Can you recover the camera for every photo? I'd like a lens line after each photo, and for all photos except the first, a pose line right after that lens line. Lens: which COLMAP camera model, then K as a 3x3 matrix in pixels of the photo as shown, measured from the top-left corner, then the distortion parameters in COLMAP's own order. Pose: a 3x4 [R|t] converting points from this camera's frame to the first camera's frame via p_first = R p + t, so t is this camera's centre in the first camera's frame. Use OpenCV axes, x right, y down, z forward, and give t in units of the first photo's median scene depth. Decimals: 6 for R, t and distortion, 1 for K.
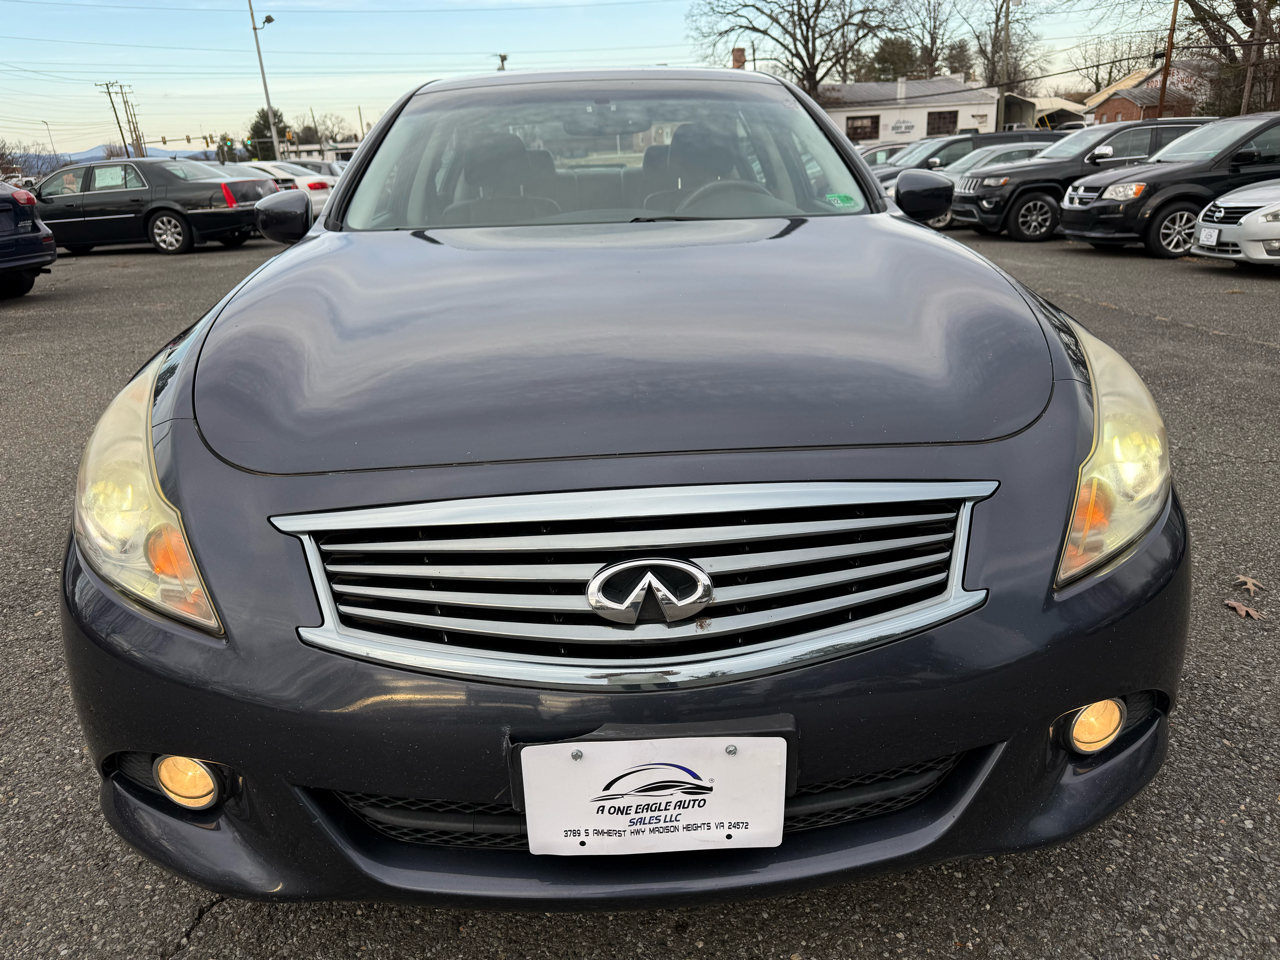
lens RADIAL K [[907.8, 0, 639.2], [0, 907.8, 487.7], [0, 0, 1]] dist [0.003521, -0.001364]
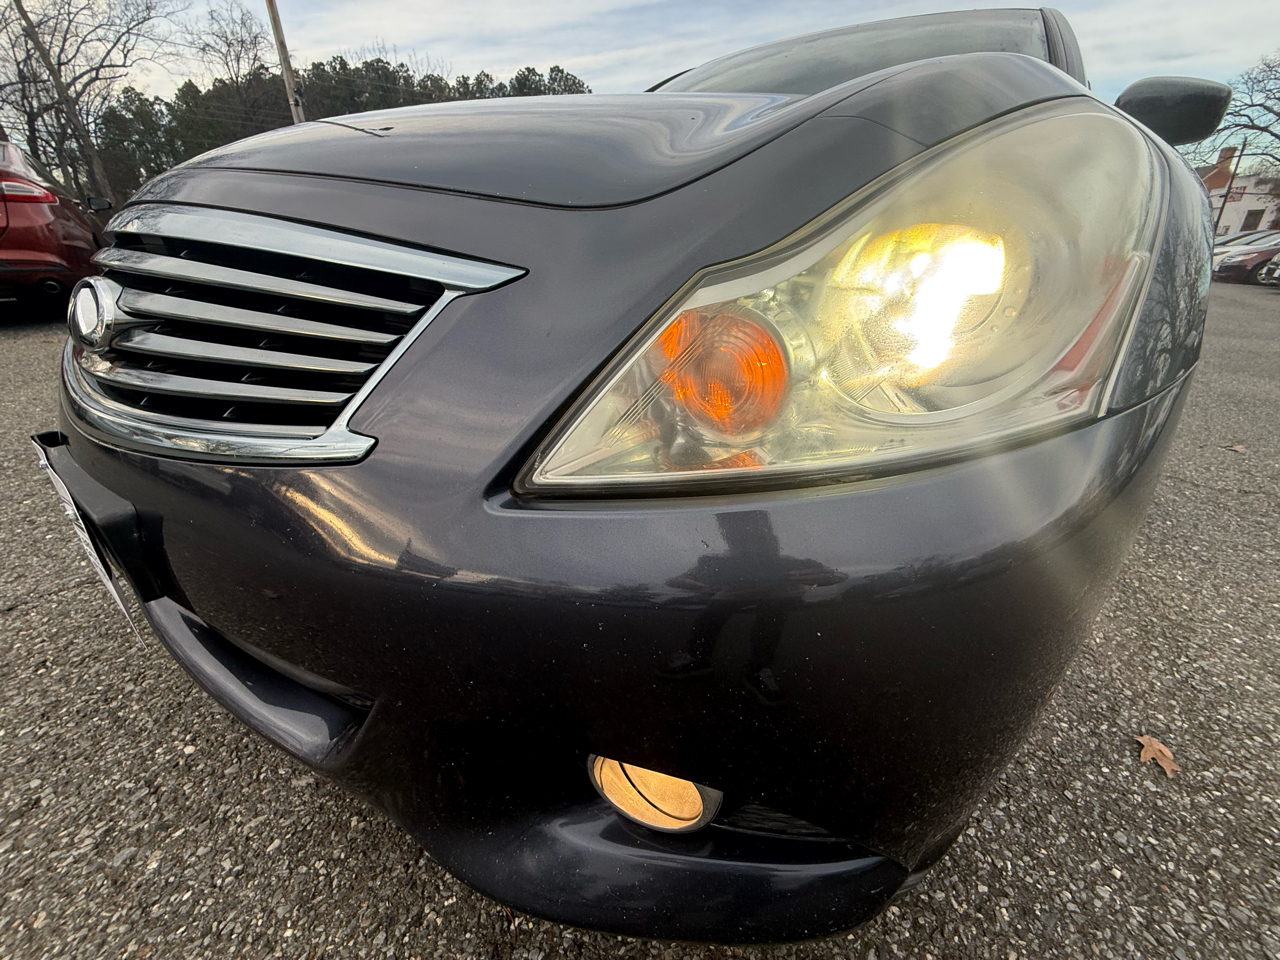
lens RADIAL K [[913.9, 0, 643.9], [0, 913.9, 483.0], [0, 0, 1]] dist [0.008146, -0.001686]
pose [[0.770837, 0.355764, -0.528433, 0.811143], [-0.248572, 0.931745, 0.264693, -0.054572], [0.586534, -0.072681, 0.806657, 0.639182]]
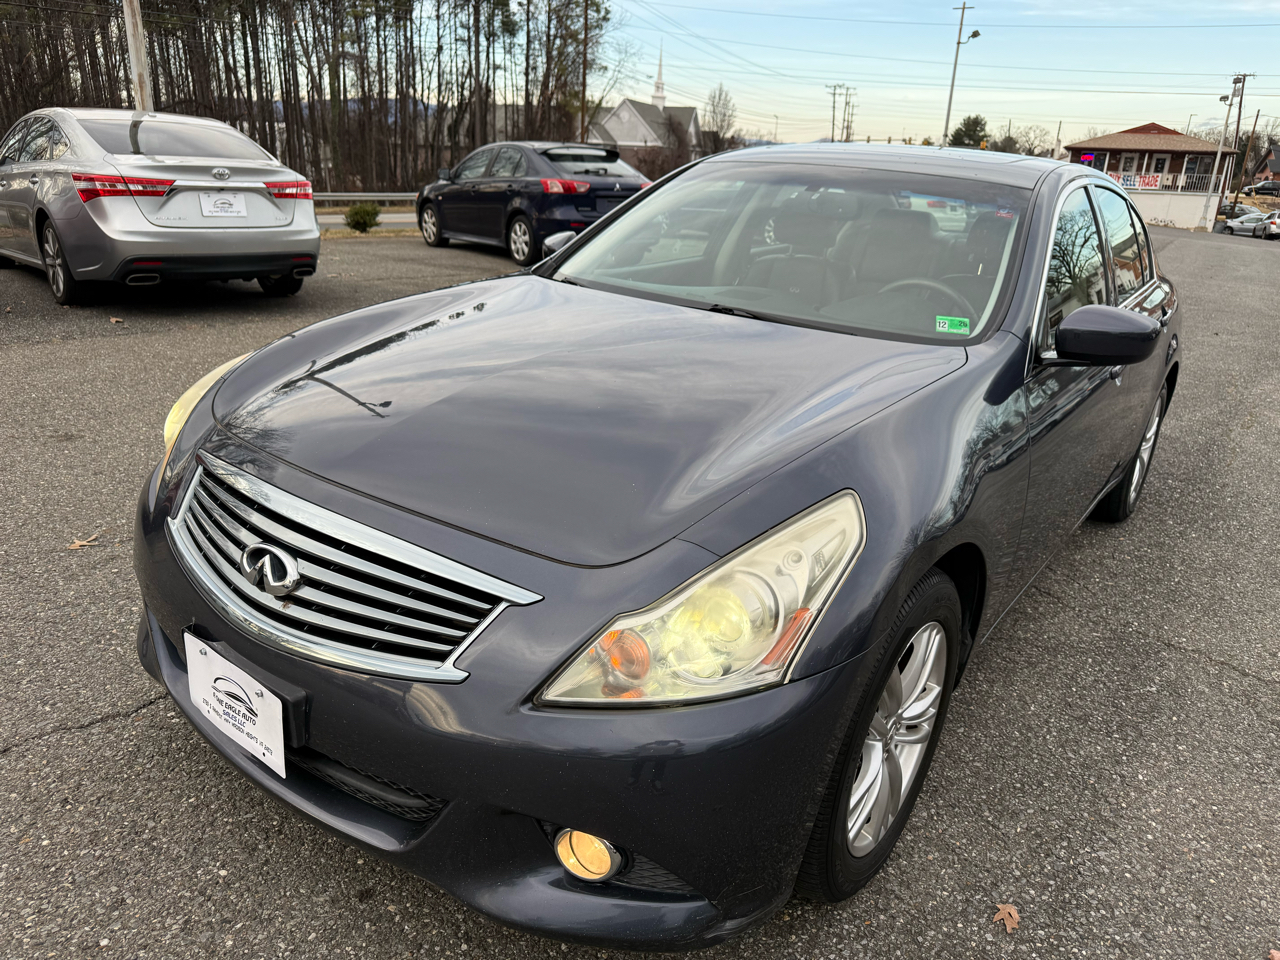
lens RADIAL K [[907.8, 0, 639.2], [0, 907.8, 487.7], [0, 0, 1]] dist [0.003521, -0.001364]
pose [[0.767641, 0.298663, -0.567034, 1.153100], [-0.303259, 0.948728, 0.089159, -0.291346], [0.564589, 0.103516, 0.818855, 0.128247]]
